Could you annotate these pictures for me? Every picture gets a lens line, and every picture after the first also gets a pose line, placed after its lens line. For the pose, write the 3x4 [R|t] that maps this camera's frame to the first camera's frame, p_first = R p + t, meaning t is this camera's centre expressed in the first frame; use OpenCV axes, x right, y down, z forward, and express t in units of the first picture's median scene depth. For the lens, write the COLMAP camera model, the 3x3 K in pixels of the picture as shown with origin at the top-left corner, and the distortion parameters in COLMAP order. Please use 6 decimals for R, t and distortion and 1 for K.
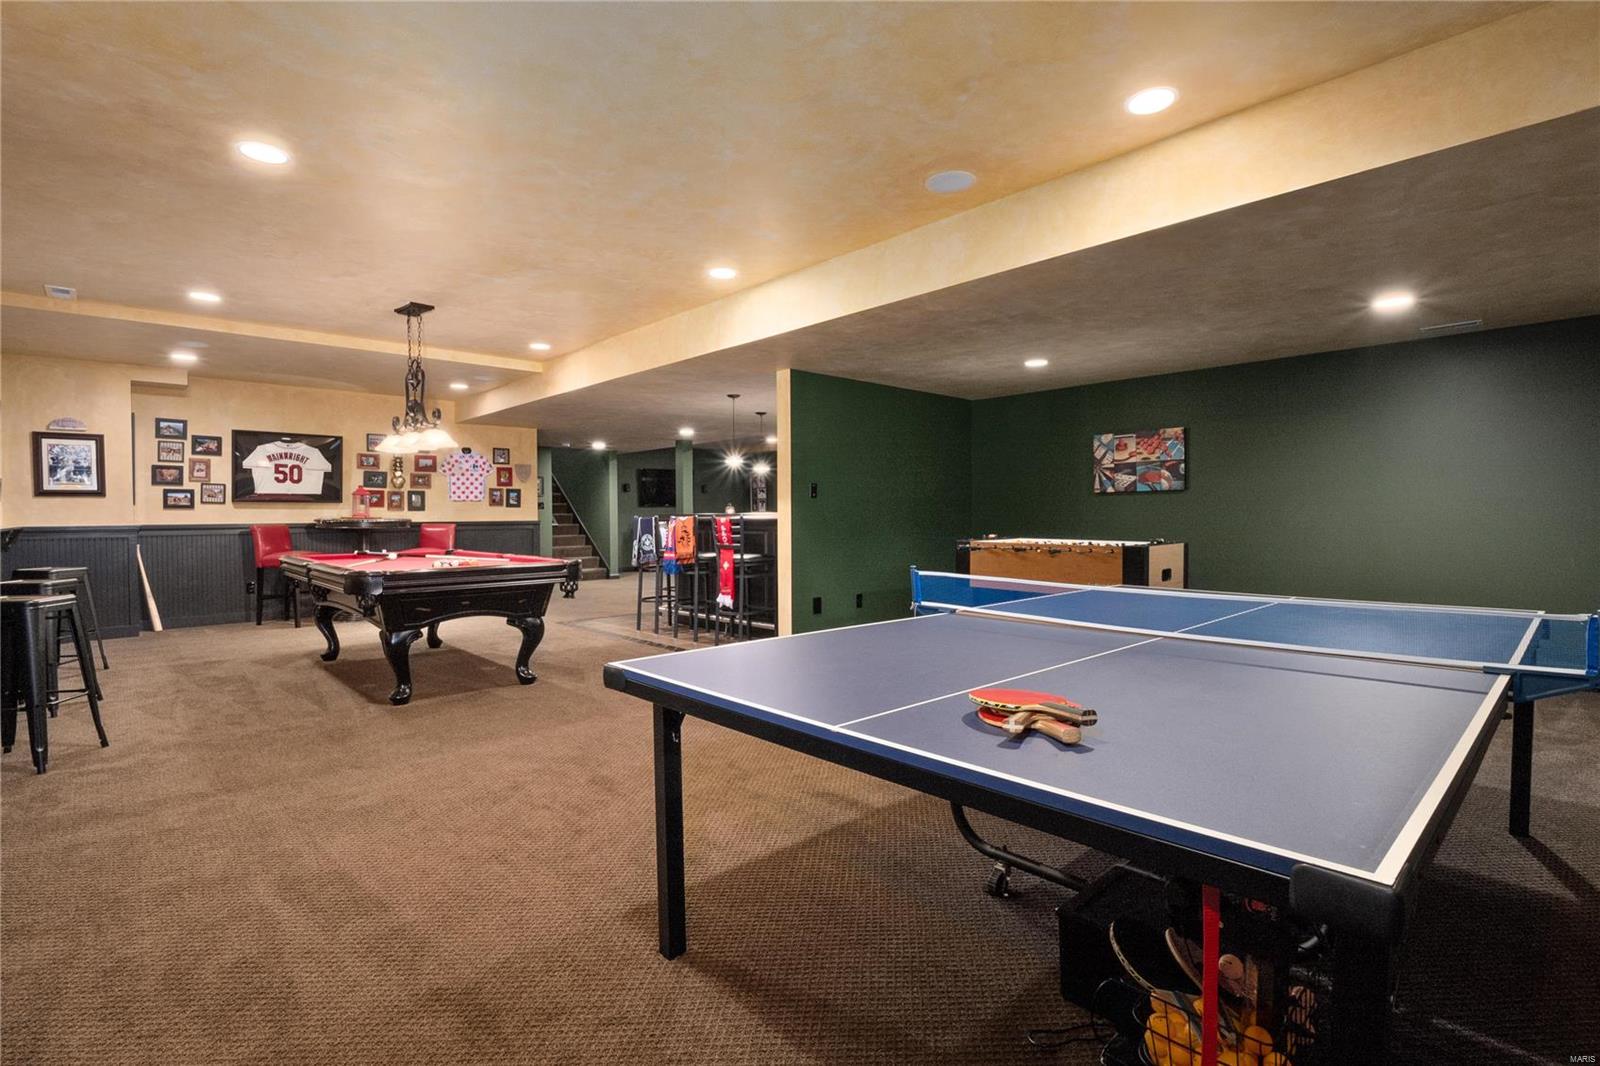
lens RADIAL K [[742.2, 0, 811.3], [0, 742.2, 504.1], [0, 0, 1]] dist [-0.001134, -0.002257]
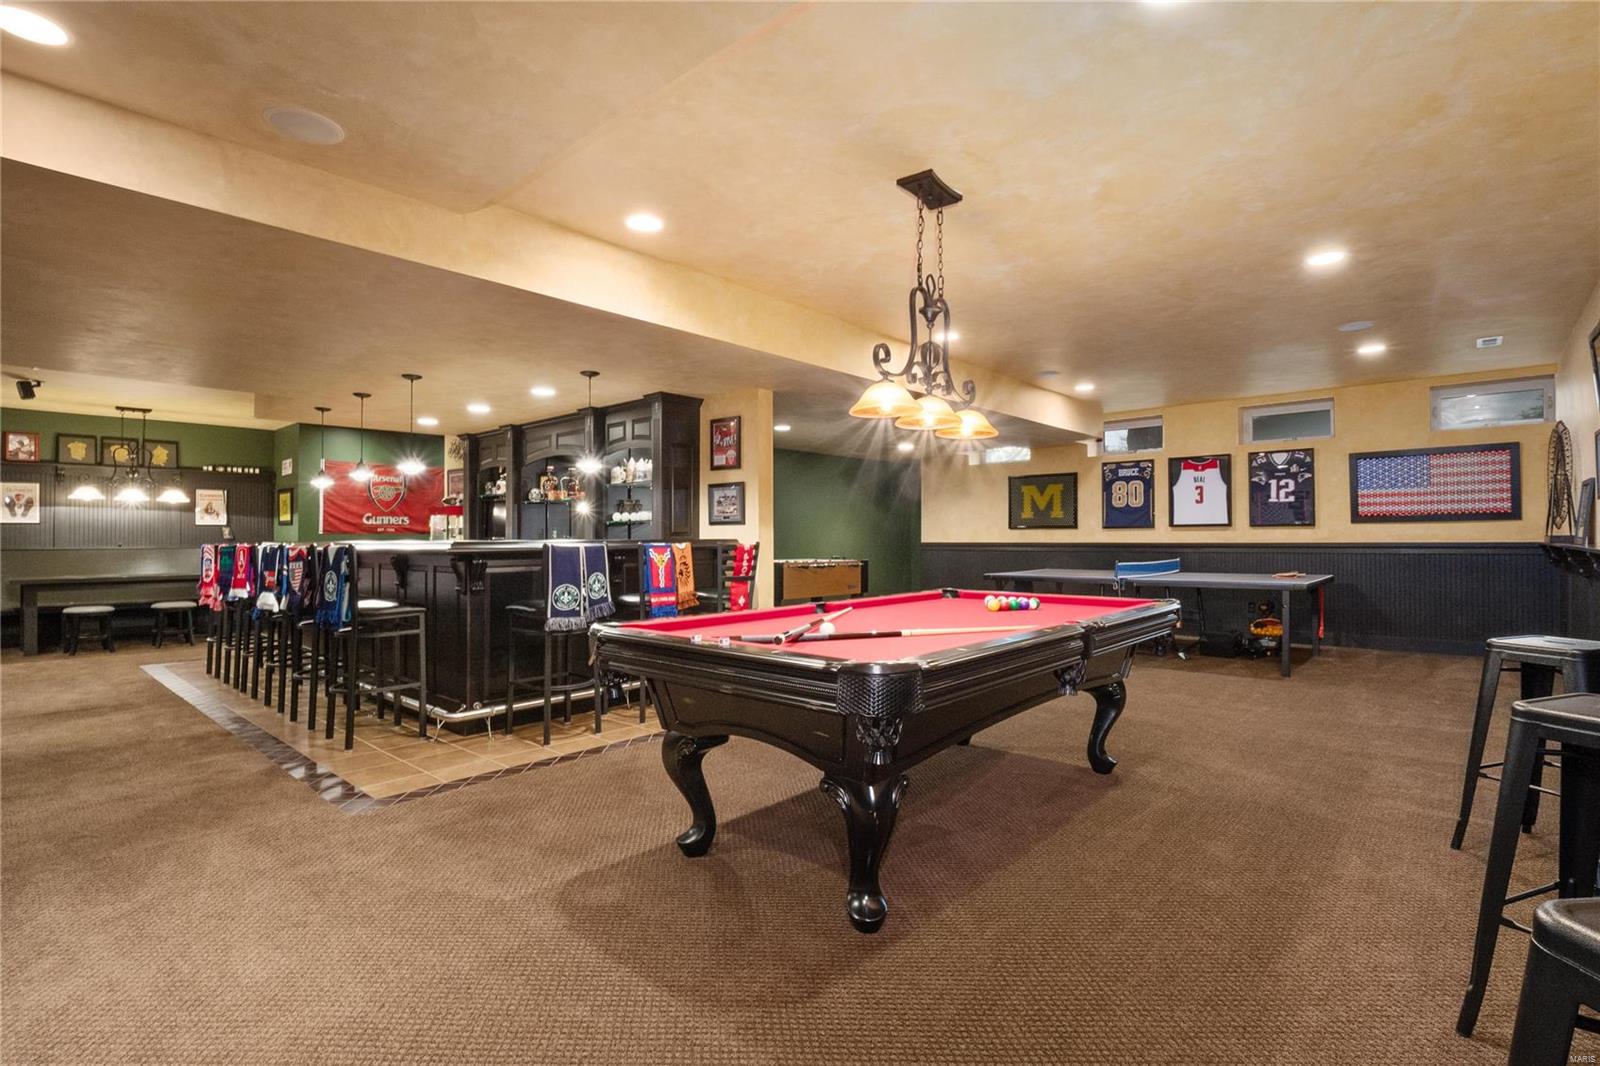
lens RADIAL K [[772.6, 0, 772.2], [0, 772.6, 515.5], [0, 0, 1]] dist [-0.005881, -0.002052]
pose [[-0.076883, 0.036319, 0.996378, -0.784685], [-0.008391, 0.999277, -0.037072, 0.014103], [-0.997005, -0.011211, -0.076523, 0.812689]]
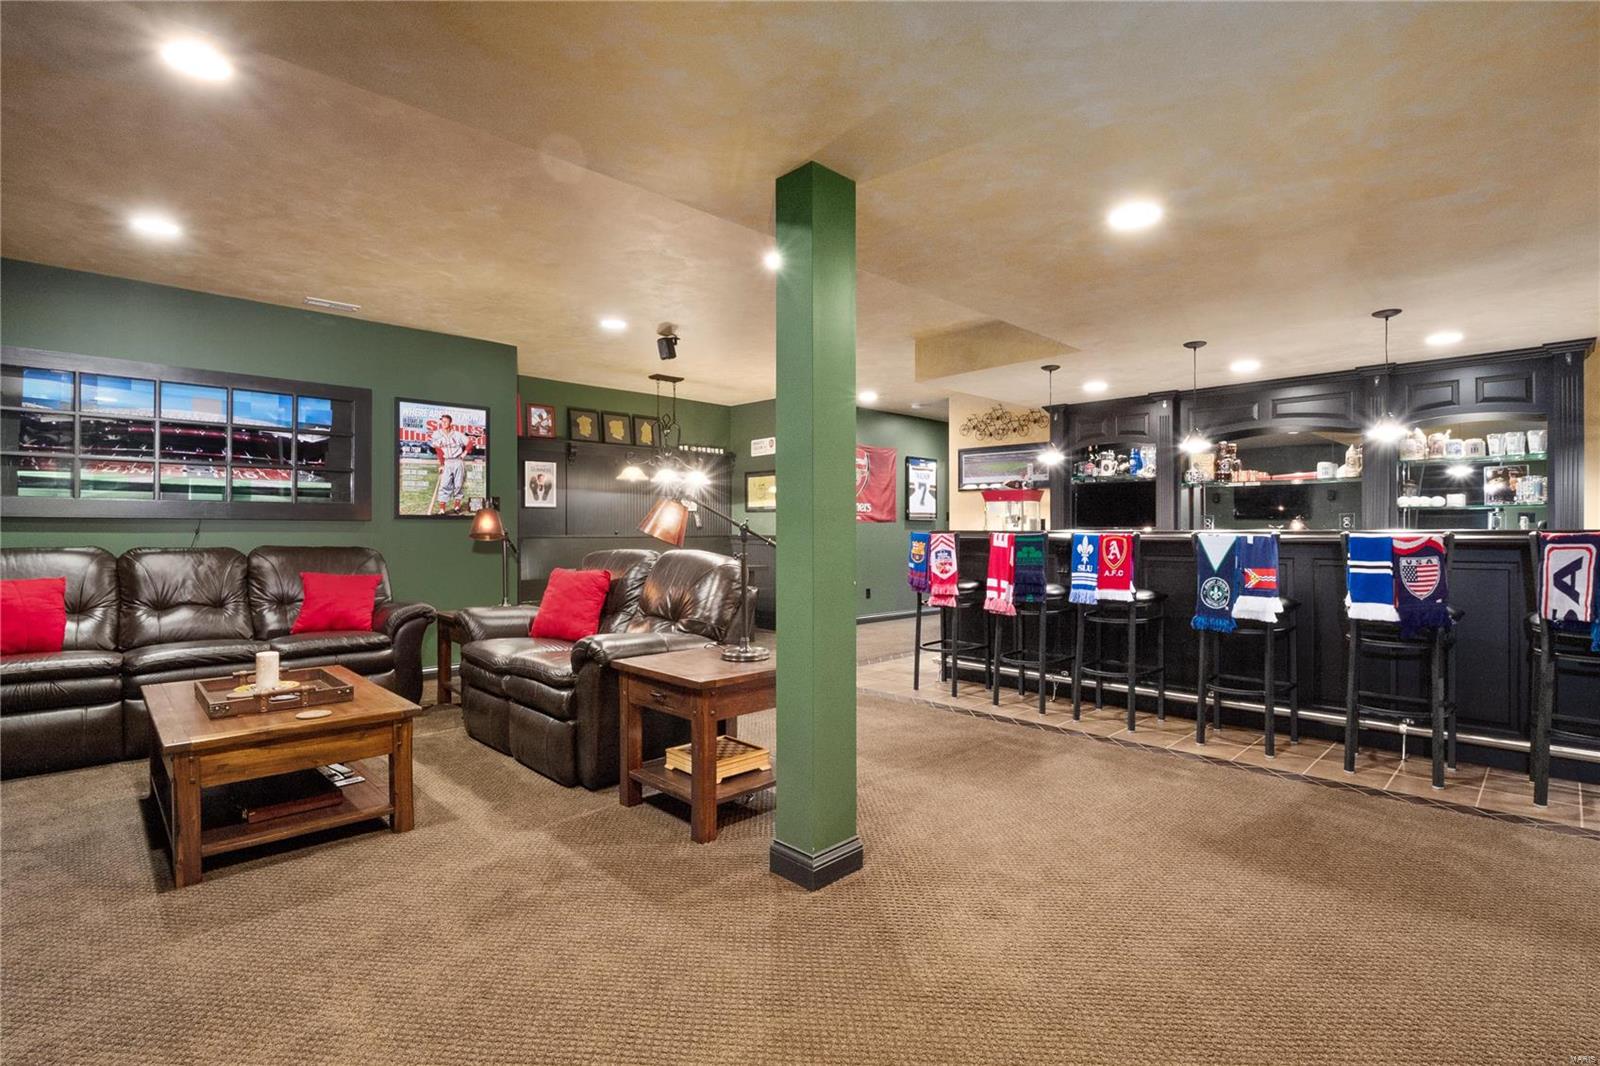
lens RADIAL K [[742.2, 0, 724.8], [0, 742.2, 523.4], [0, 0, 1]] dist [-0.001134, -0.002257]
pose [[-0.017651, 0.016635, 0.999706, -0.567637], [-0.015226, 0.999741, -0.016905, 0.025171], [-0.999728, -0.015520, -0.017393, 1.534115]]
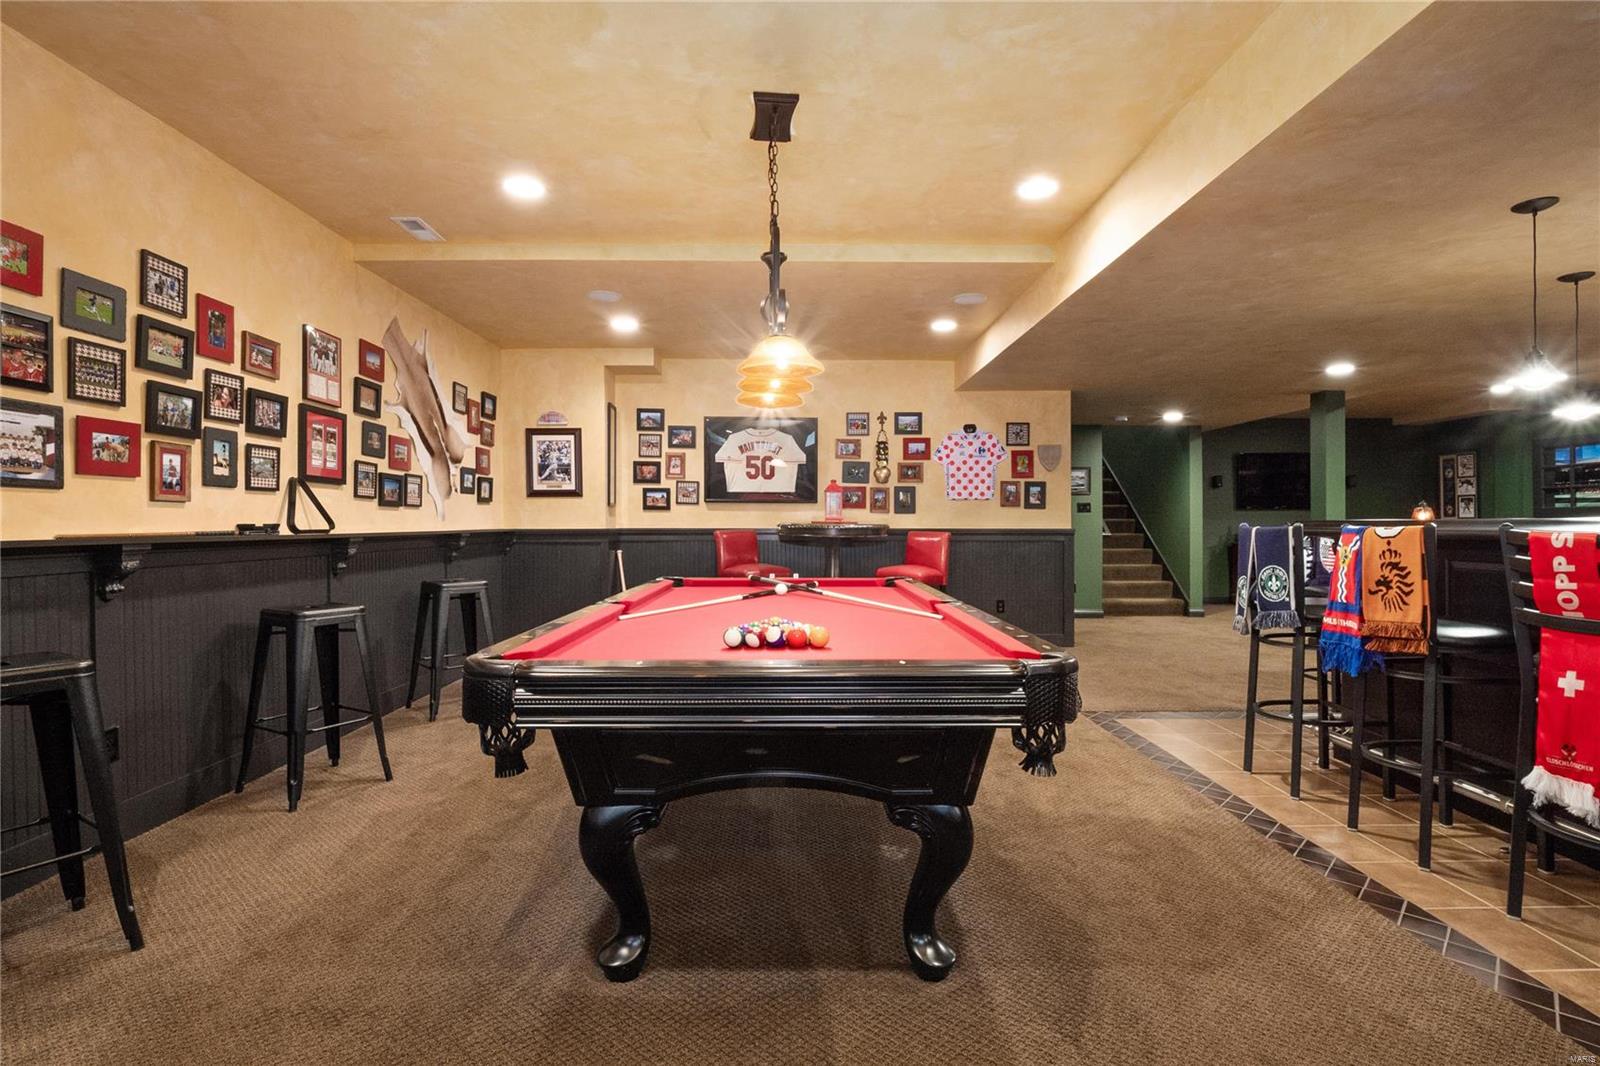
lens RADIAL K [[772.6, 0, 803.9], [0, 772.6, 529.3], [0, 0, 1]] dist [-0.005881, -0.002052]
pose [[0.743285, 0.013914, -0.668830, -0.110074], [0.003300, 0.999695, 0.024464, 0.006359], [0.668966, -0.020391, 0.743013, 0.424889]]
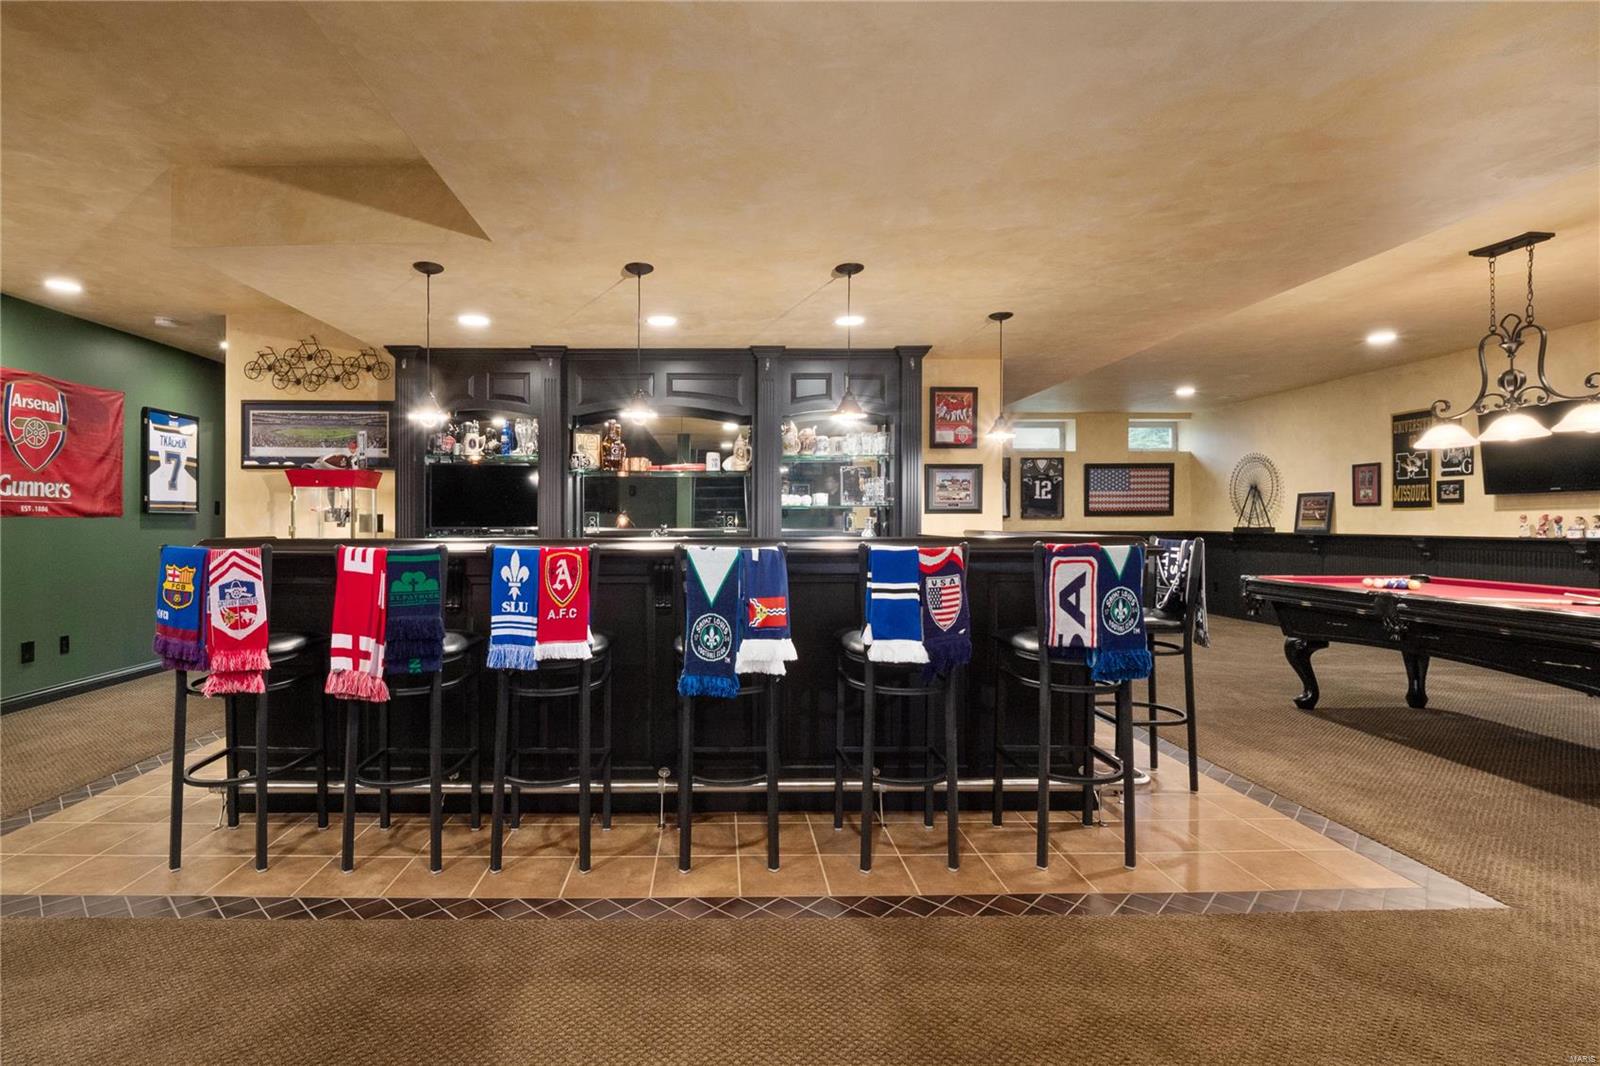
lens RADIAL K [[838.9, 0, 720.1], [0, 838.9, 520.1], [0, 0, 1]] dist [-0.012829, -0.003583]
pose [[-0.763071, 0.008521, 0.646259, -0.319256], [-0.002795, 0.999860, -0.016484, 0.013450], [-0.646309, -0.014385, -0.762940, 1.473664]]
